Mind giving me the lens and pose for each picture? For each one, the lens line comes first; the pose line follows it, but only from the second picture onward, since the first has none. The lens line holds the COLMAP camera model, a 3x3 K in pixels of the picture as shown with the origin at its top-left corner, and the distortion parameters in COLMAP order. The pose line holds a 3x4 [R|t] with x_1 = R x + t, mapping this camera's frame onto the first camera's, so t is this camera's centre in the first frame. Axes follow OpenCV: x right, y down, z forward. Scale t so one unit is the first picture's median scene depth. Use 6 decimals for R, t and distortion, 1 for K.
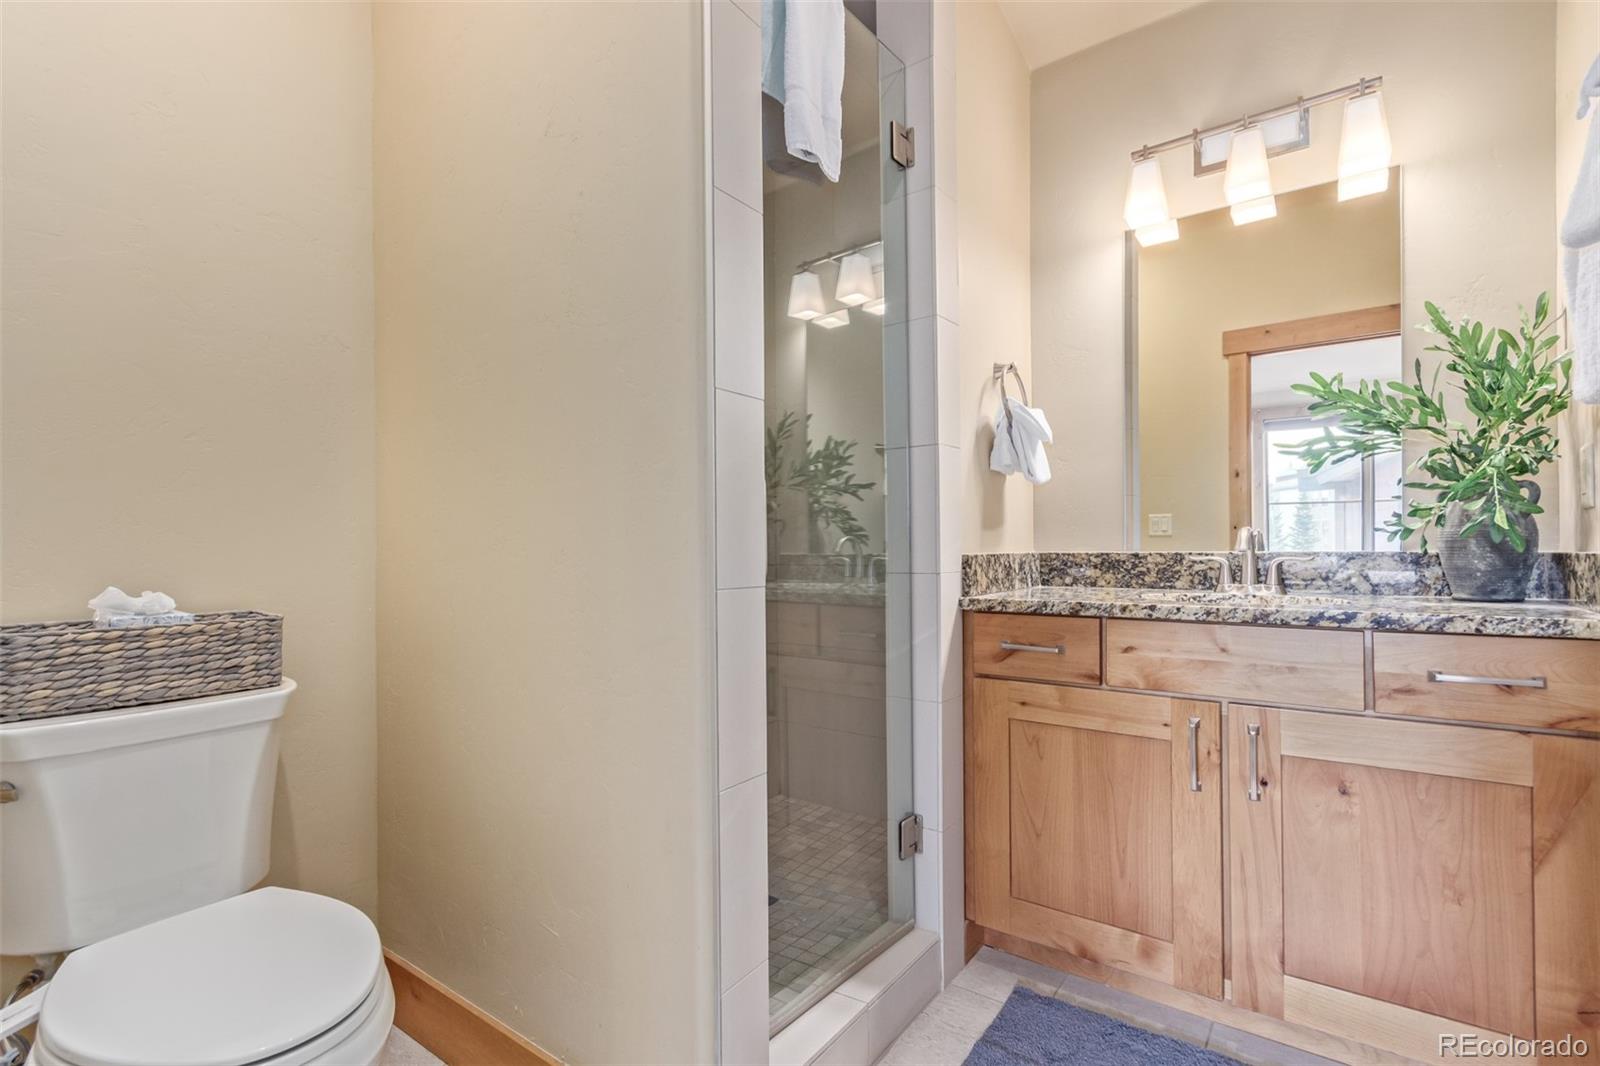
lens RADIAL K [[751.6, 0, 777.9], [0, 751.6, 551.0], [0, 0, 1]] dist [0.009140, -0.000499]
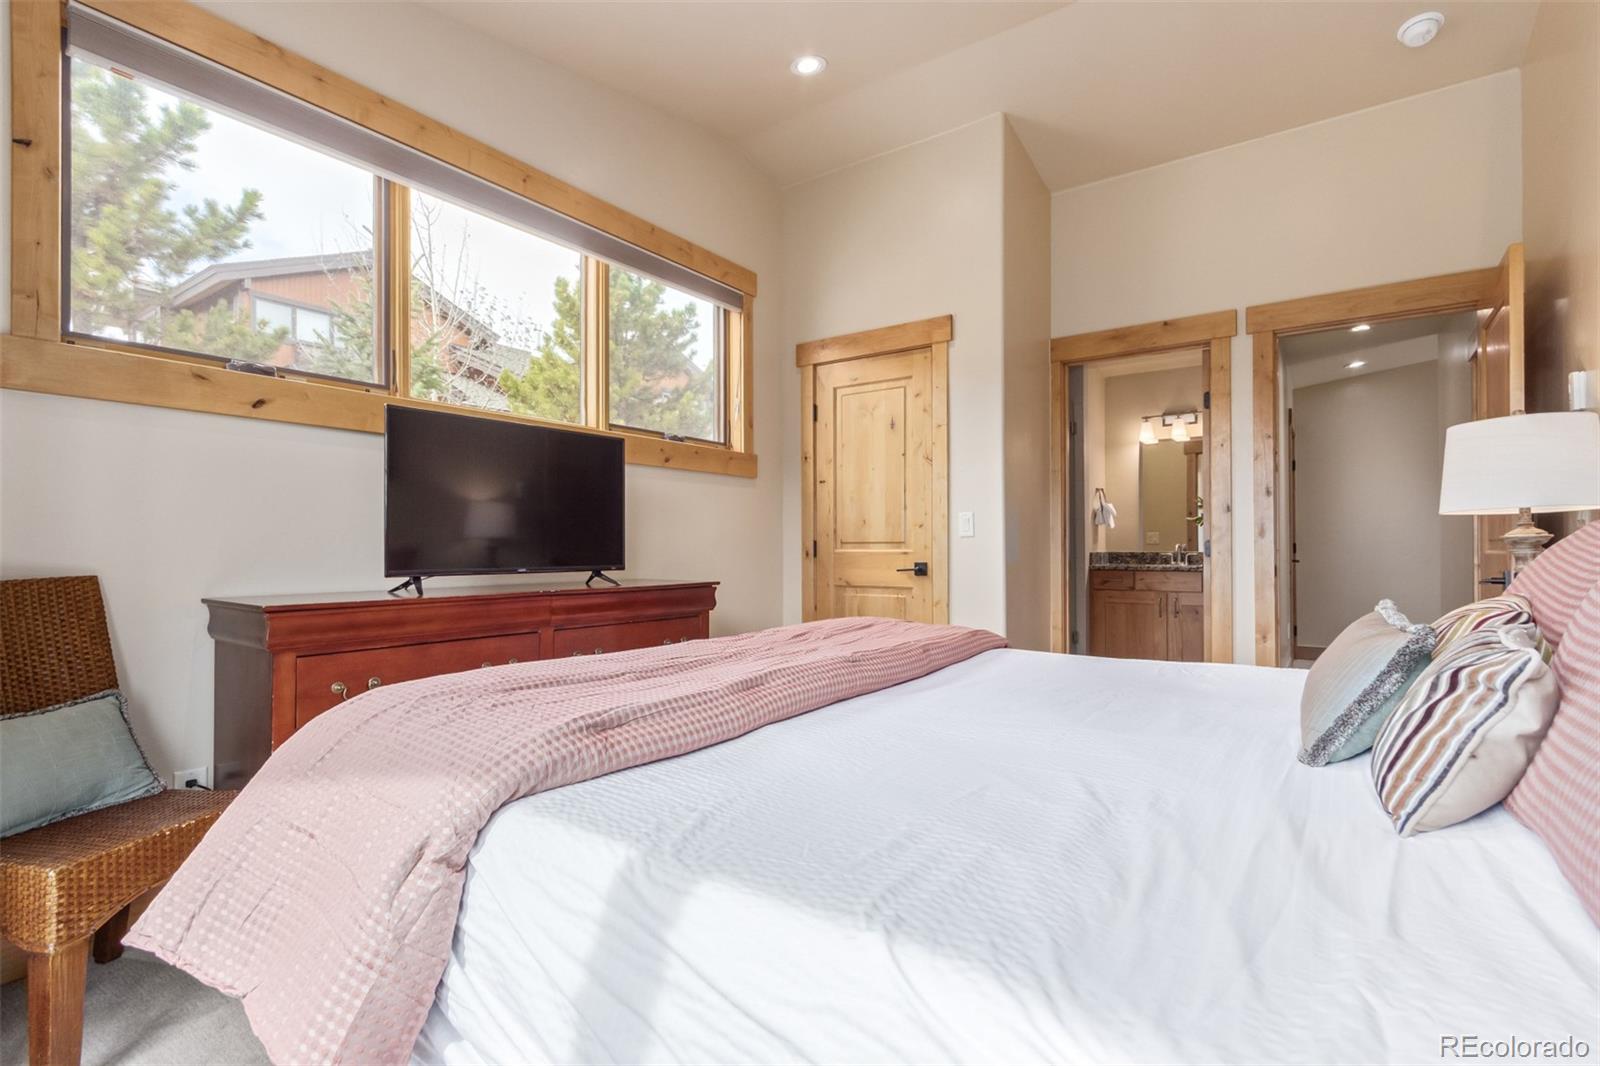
lens RADIAL K [[751.6, 0, 798.3], [0, 751.6, 547.8], [0, 0, 1]] dist [0.009140, -0.000499]
pose [[0.999738, 0.002627, 0.022755, -1.001360], [-0.002569, 0.999993, -0.002584, -0.002613], [-0.022762, 0.002525, 0.999738, -2.037411]]
